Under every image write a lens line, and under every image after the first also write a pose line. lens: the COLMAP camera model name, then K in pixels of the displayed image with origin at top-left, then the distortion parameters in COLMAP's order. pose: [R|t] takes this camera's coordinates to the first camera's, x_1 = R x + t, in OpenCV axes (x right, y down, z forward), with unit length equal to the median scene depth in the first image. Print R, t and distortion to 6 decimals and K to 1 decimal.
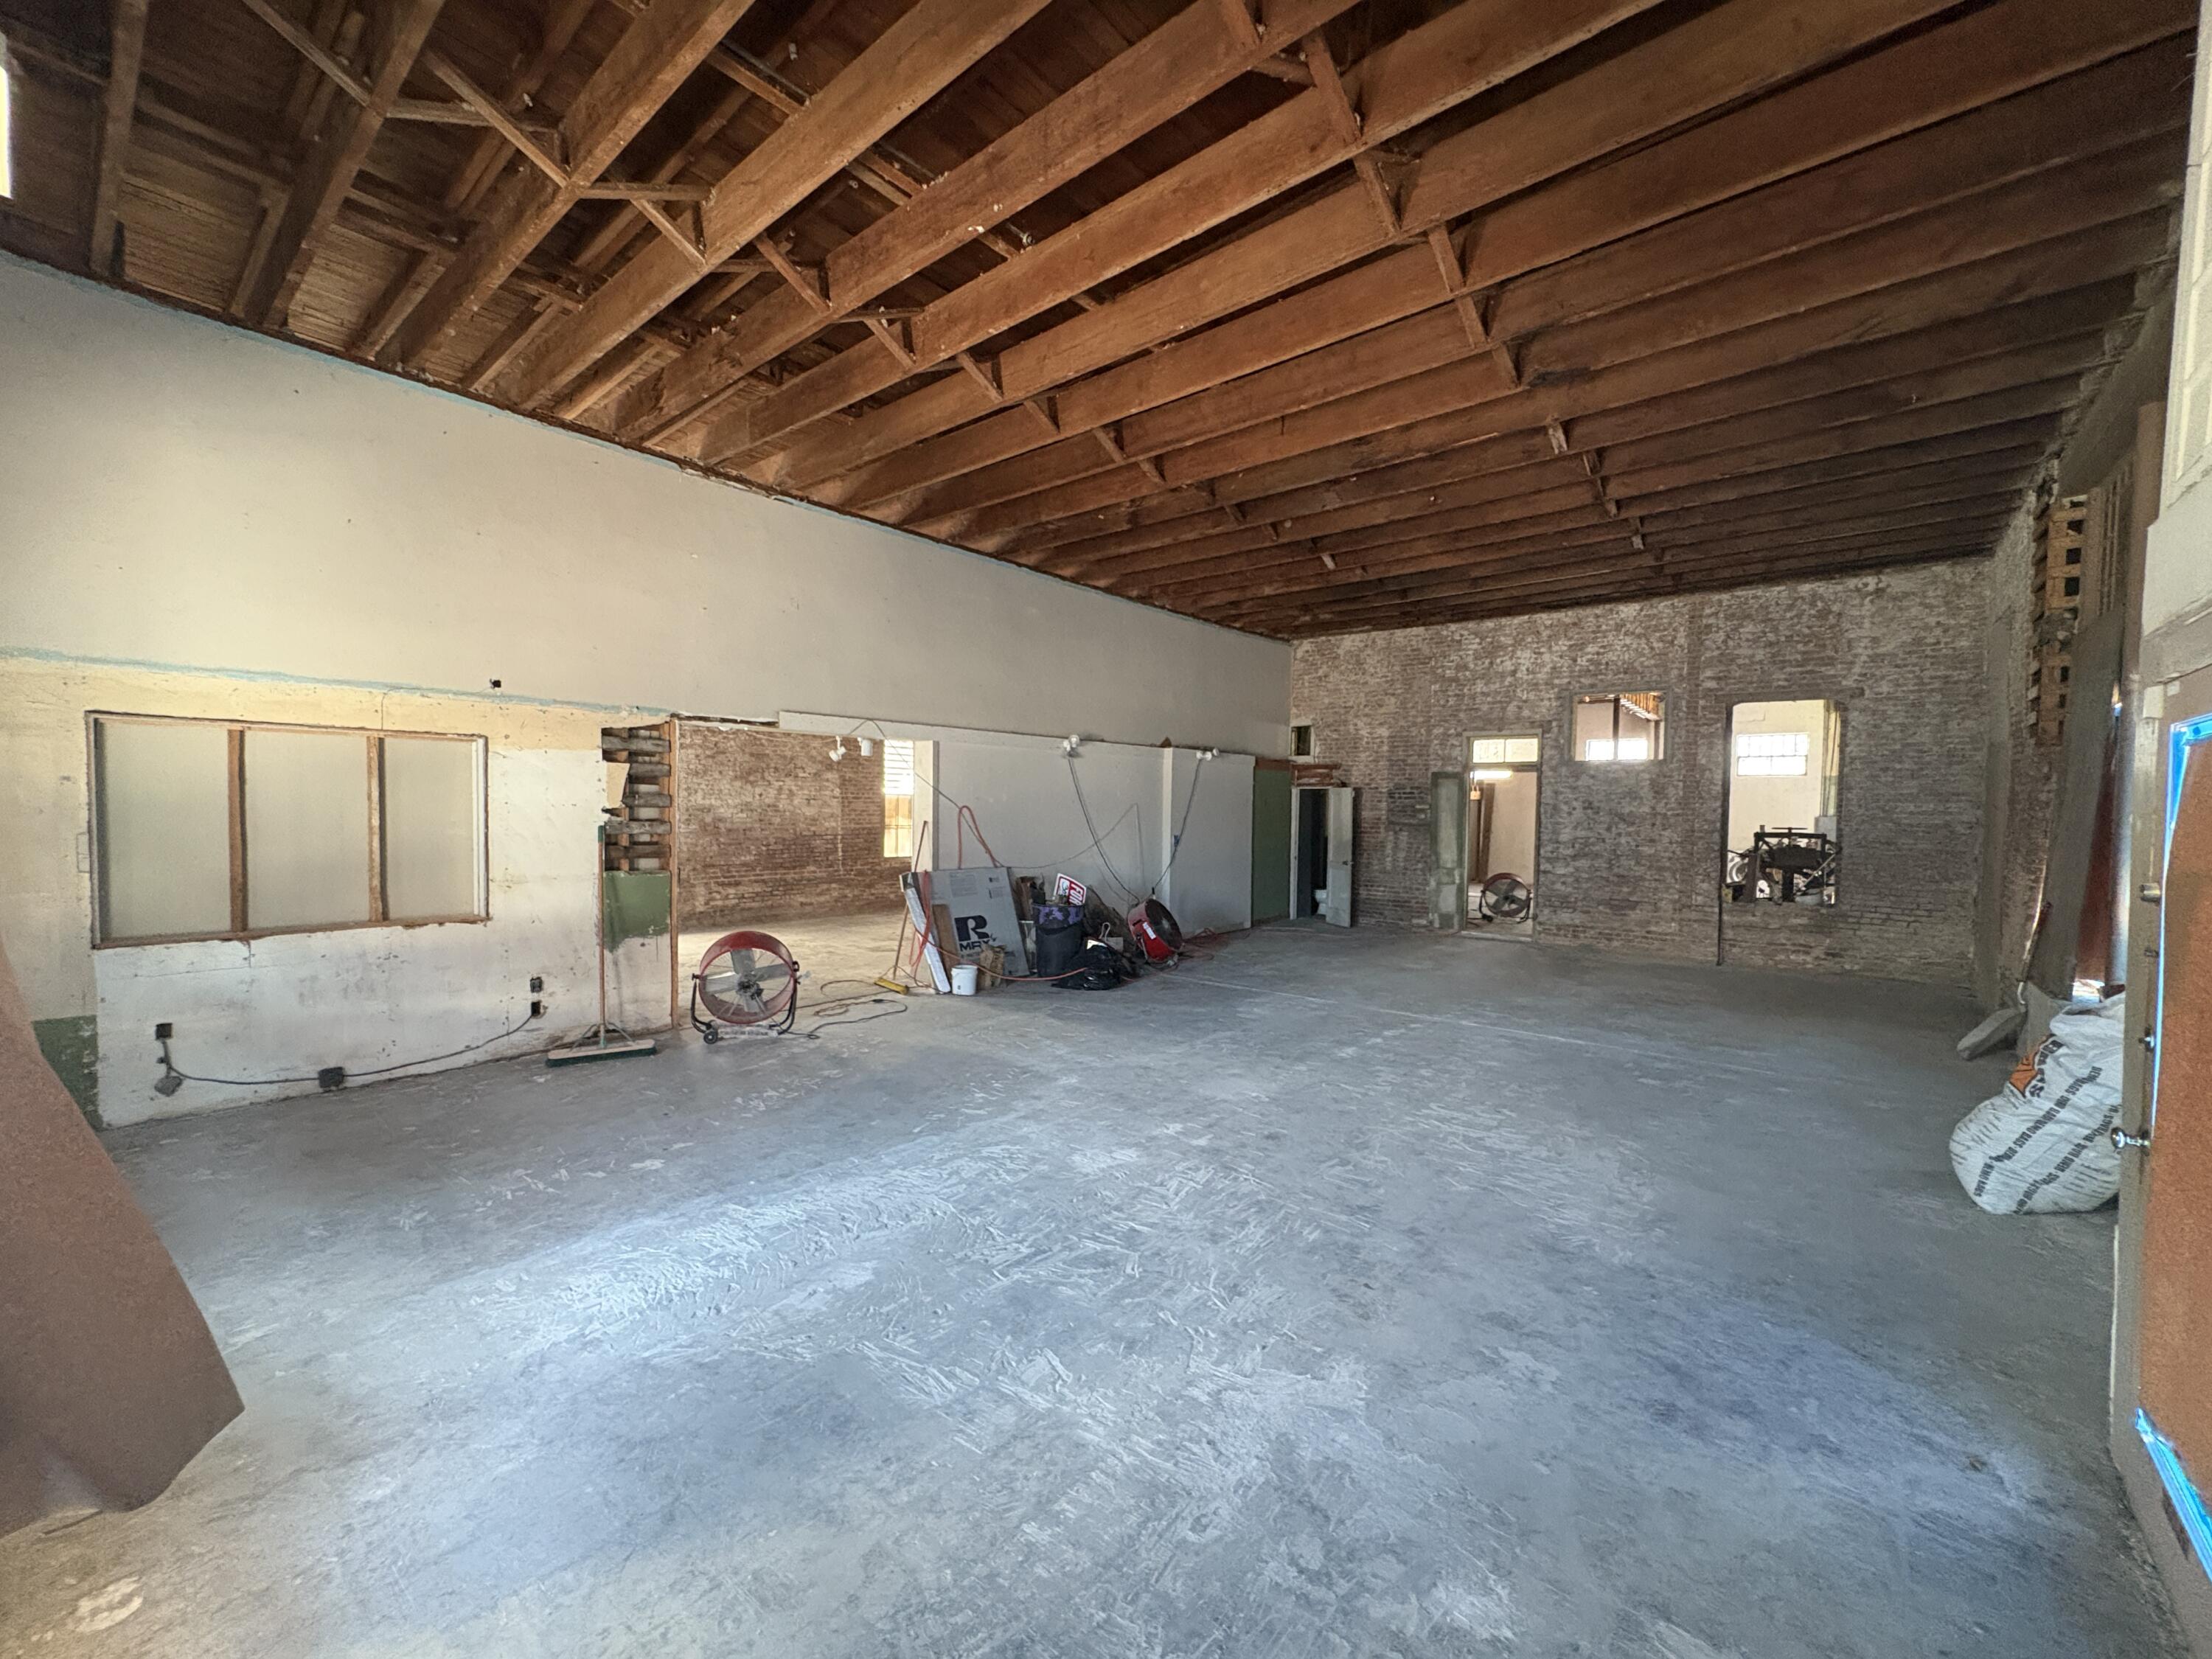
lens RADIAL K [[884.1, 0, 1103.5], [0, 884.1, 835.4], [0, 0, 1]] dist [0.002775, 0.000120]
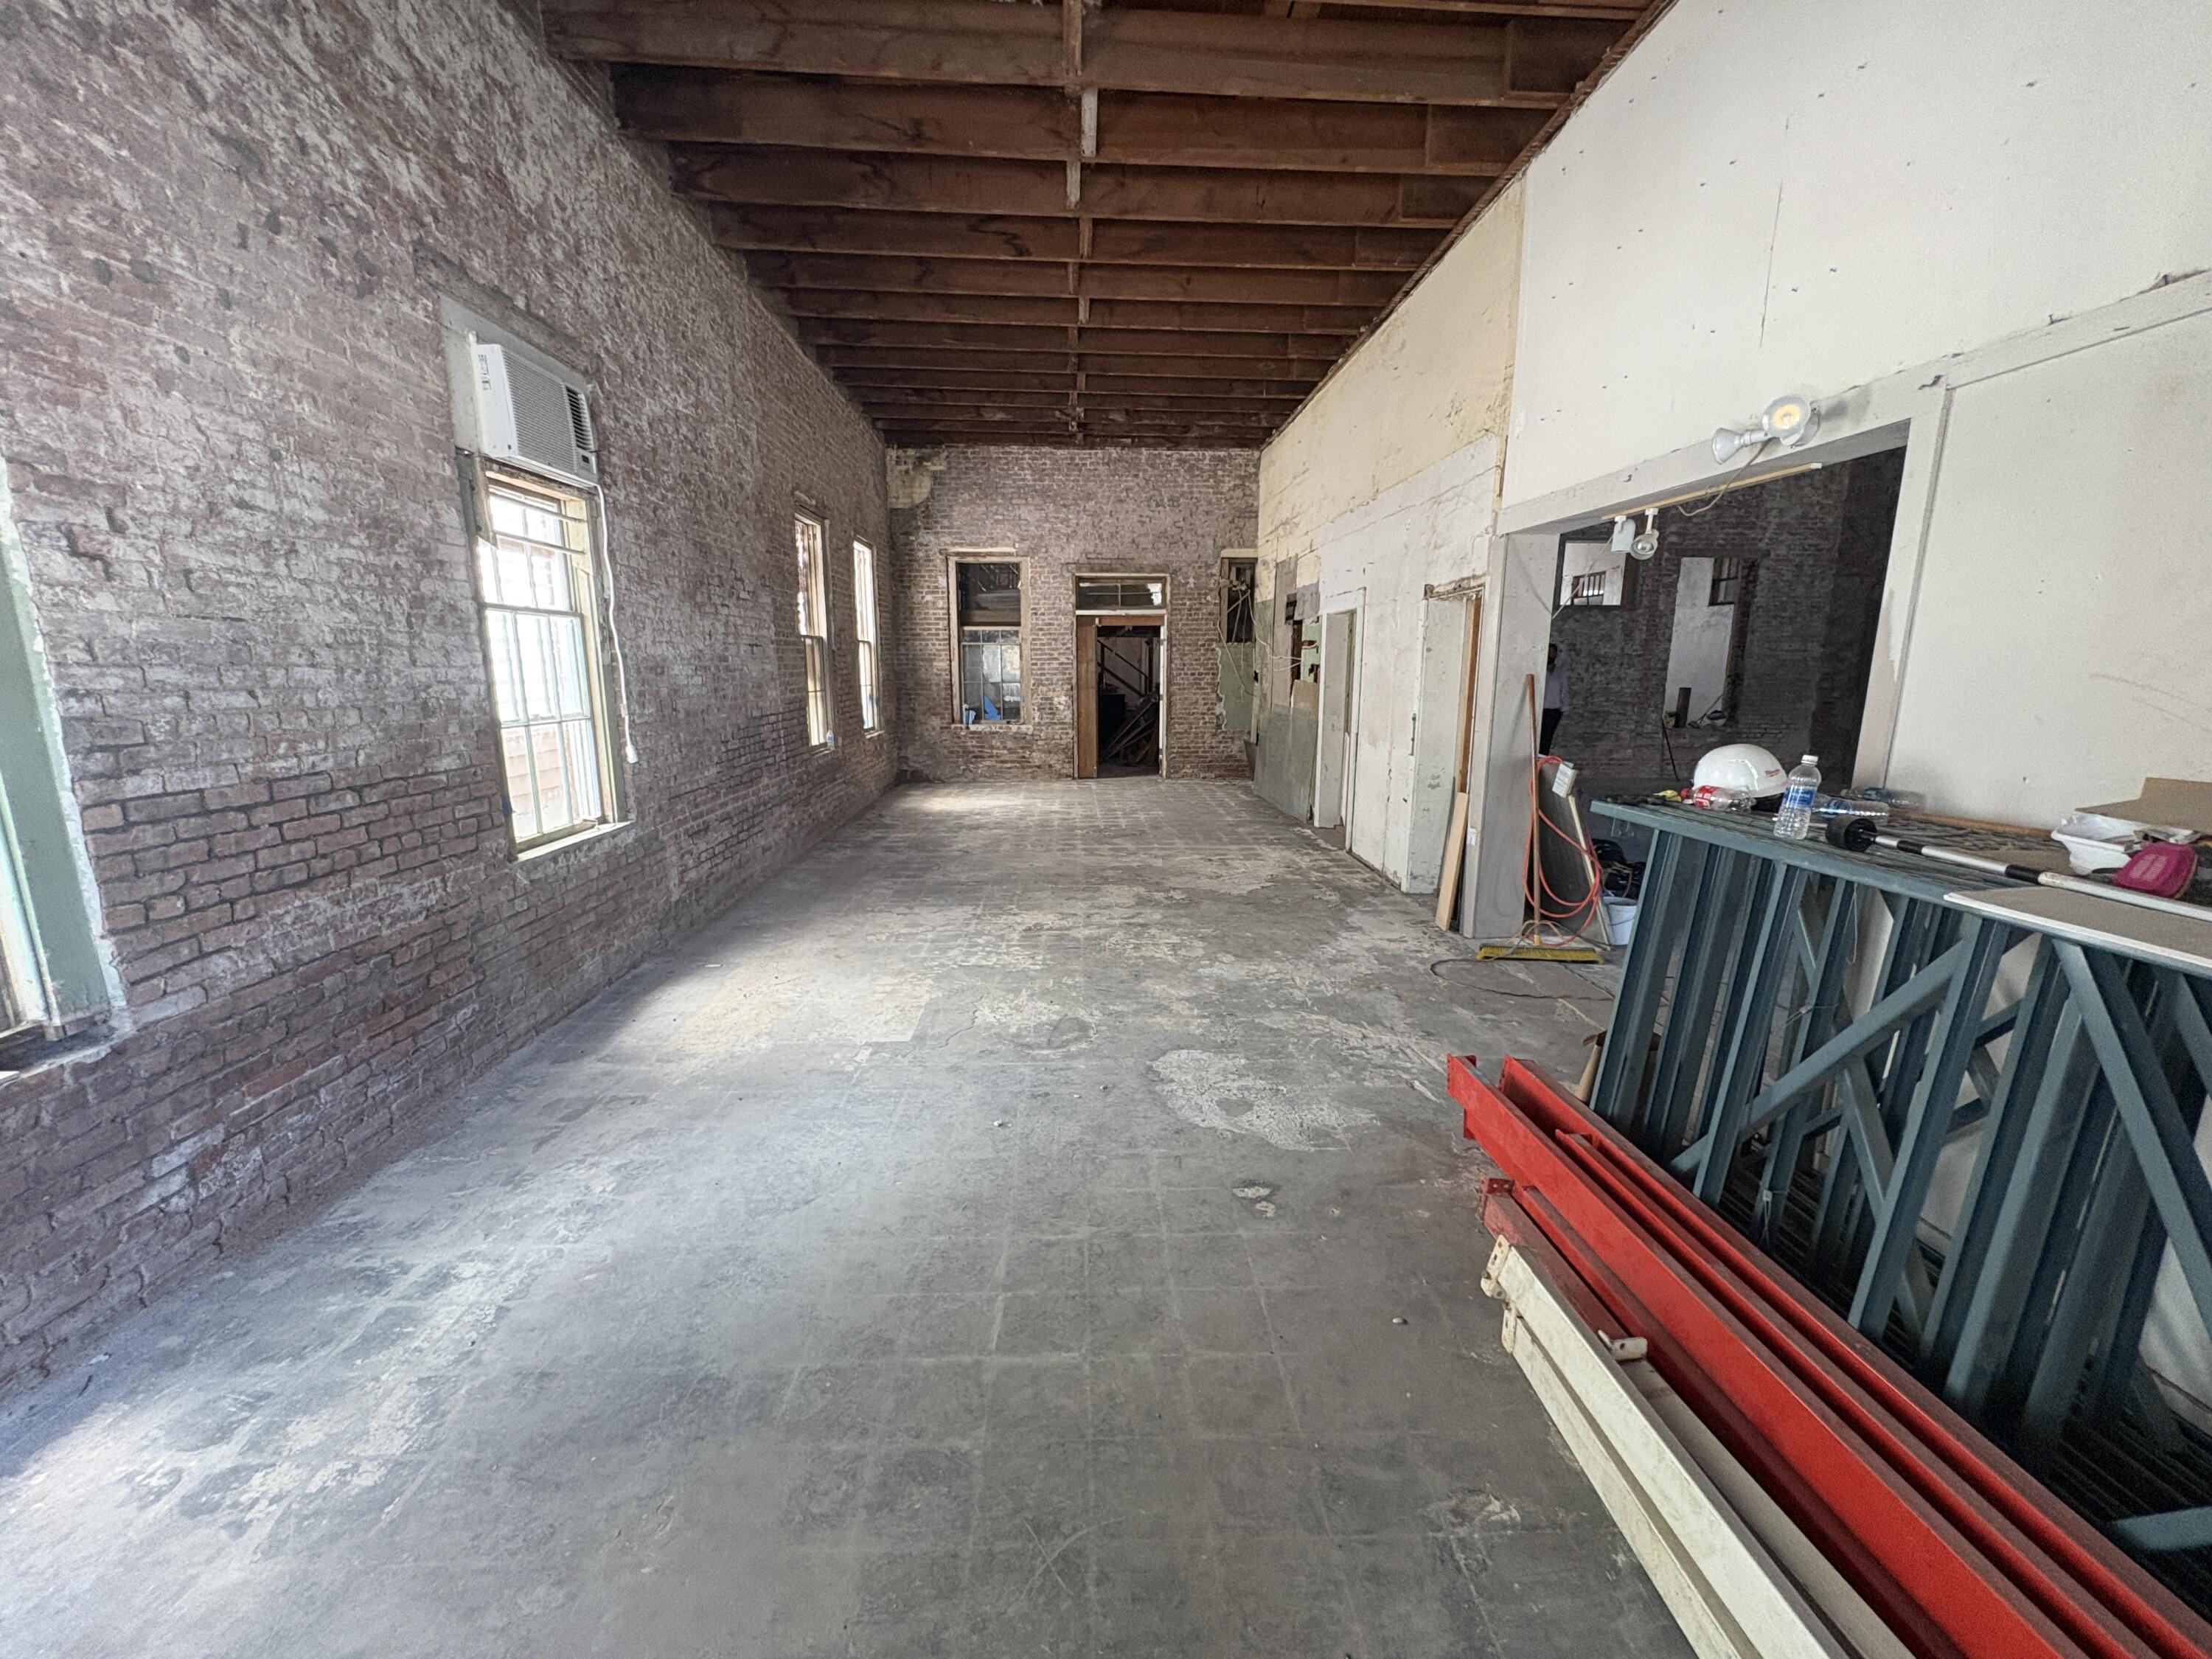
lens RADIAL K [[884.1, 0, 1109.8], [0, 884.1, 837.4], [0, 0, 1]] dist [0.002775, 0.000120]
pose [[0.741872, -0.144845, 0.654711, -0.620411], [0.034294, 0.983309, 0.178683, -0.018818], [-0.669664, -0.110108, 0.734456, 0.564404]]
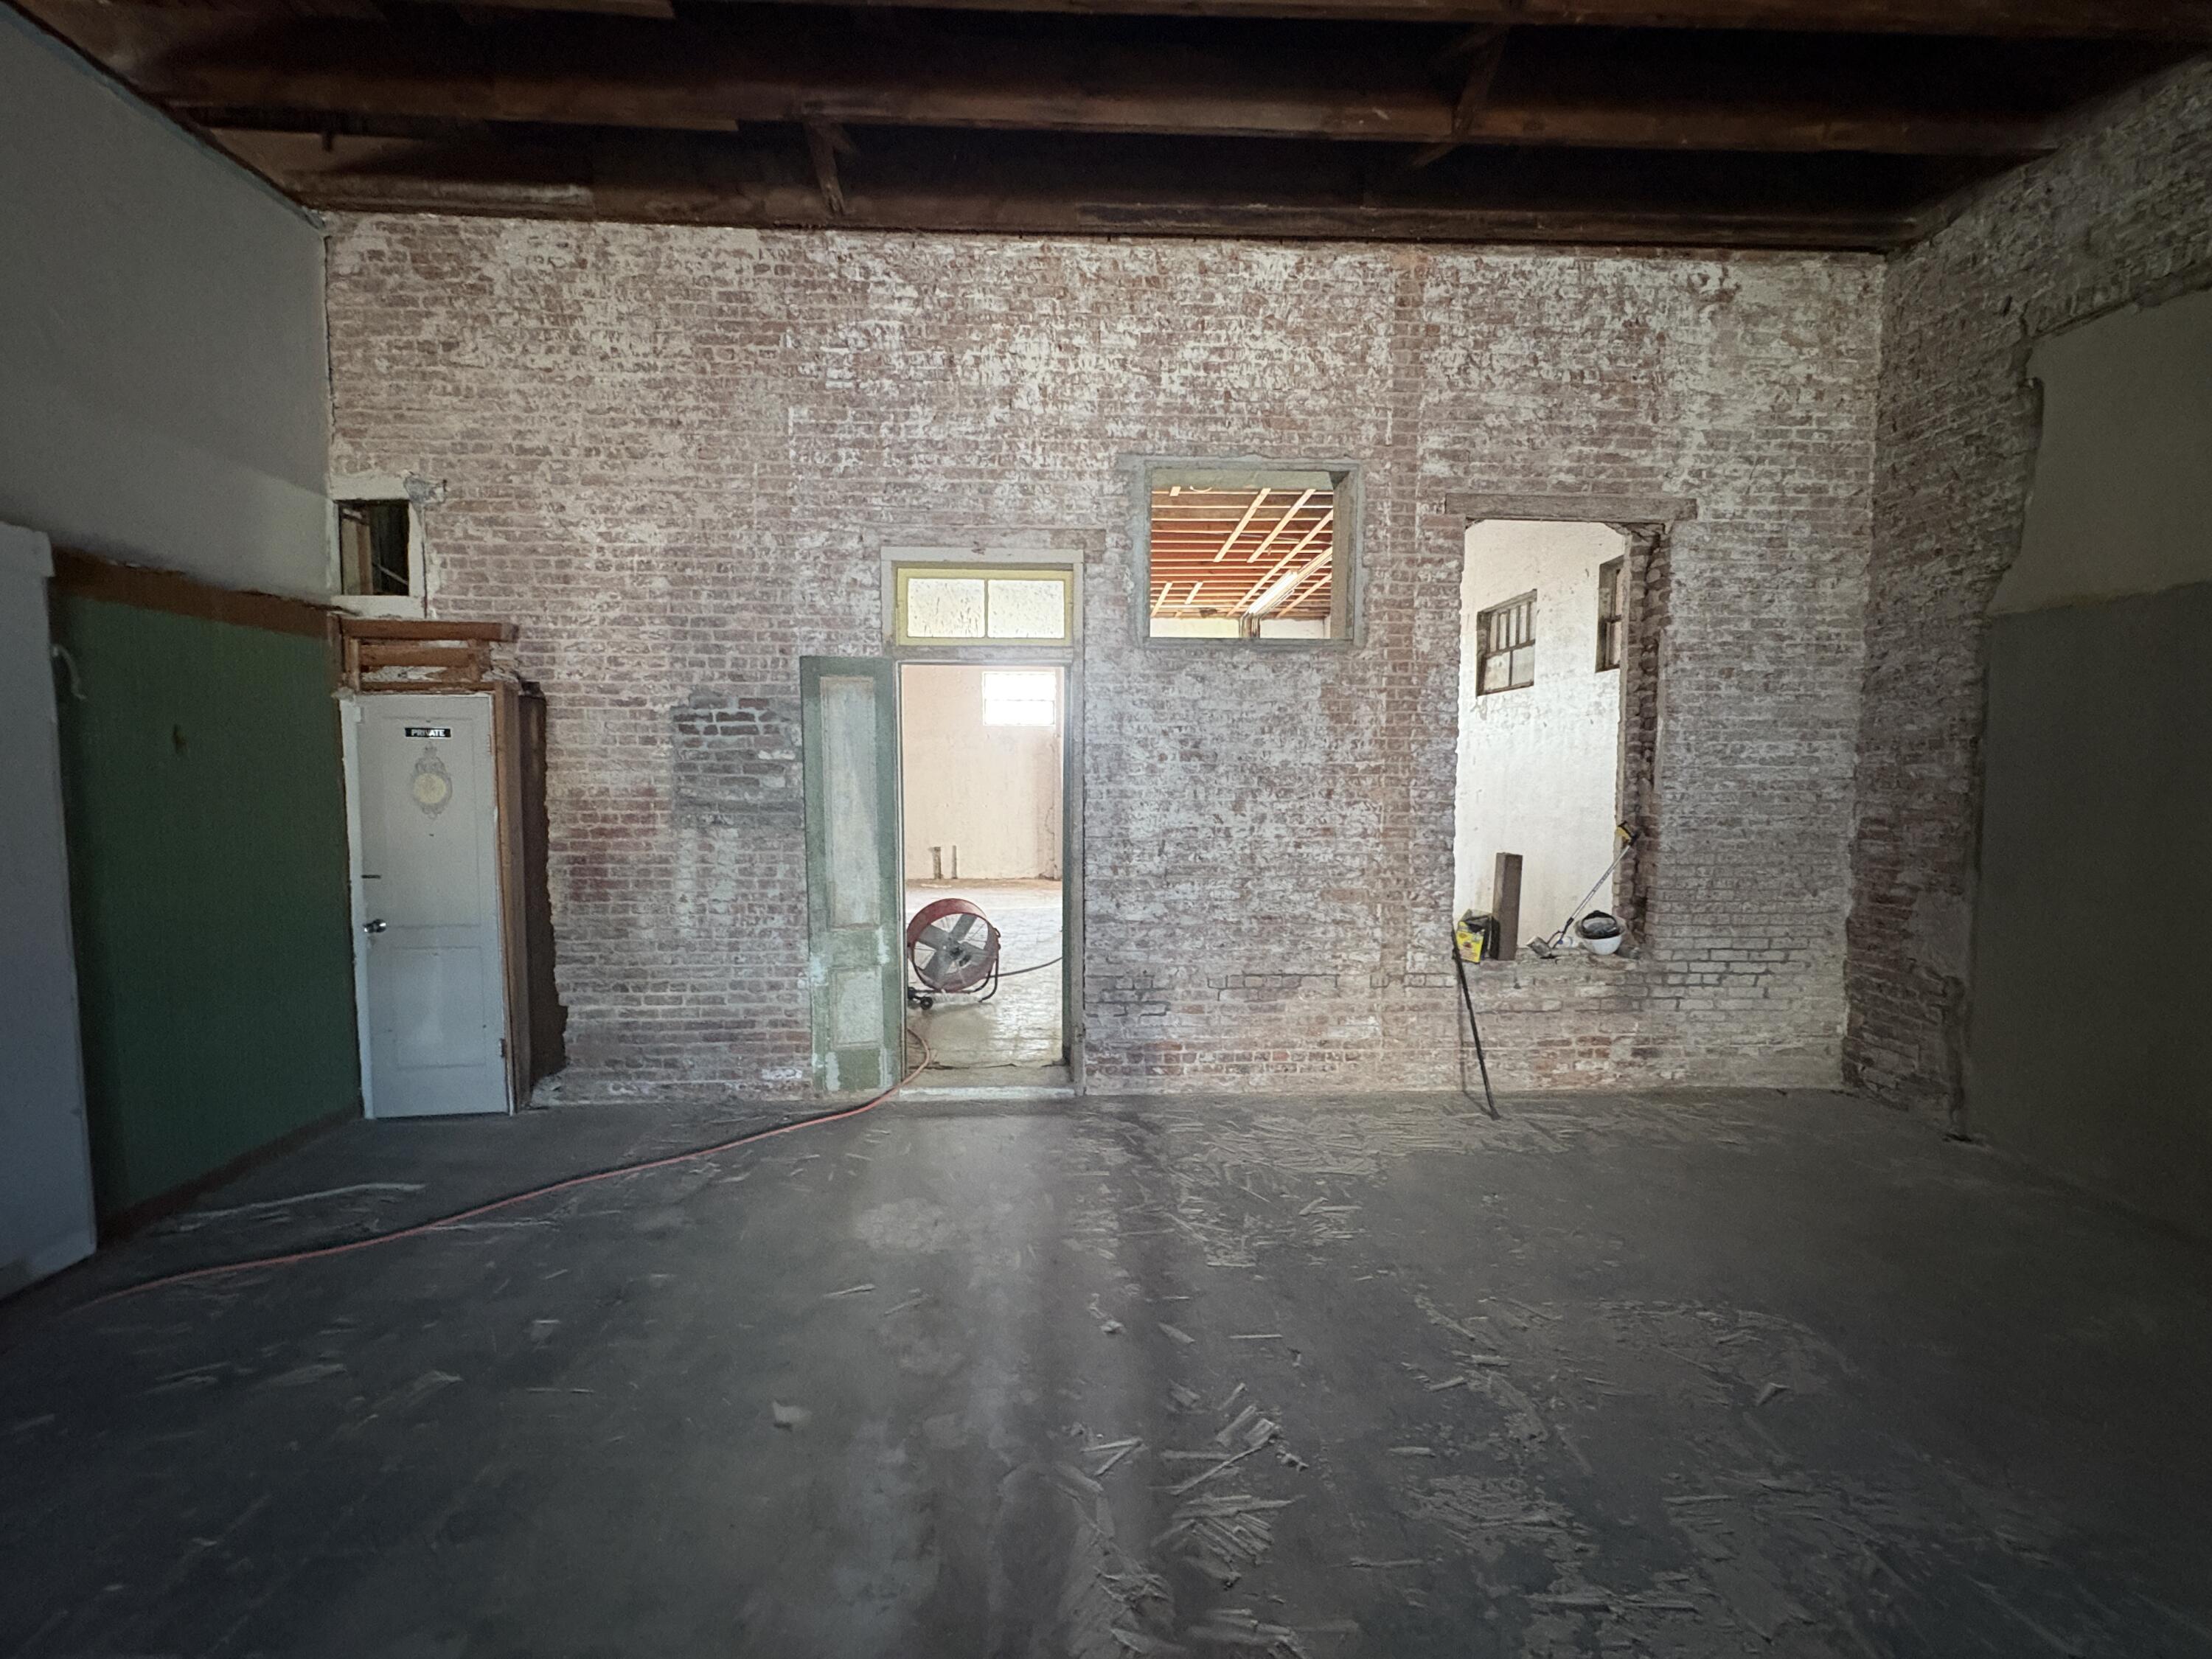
lens RADIAL K [[884.1, 0, 1099.1], [0, 884.1, 825.3], [0, 0, 1]] dist [0.002775, 0.000120]
pose [[0.739499, -0.052402, 0.671115, 0.245471], [0.029741, 0.998535, 0.045196, -0.018885], [-0.672501, -0.013463, 0.739974, 0.736825]]
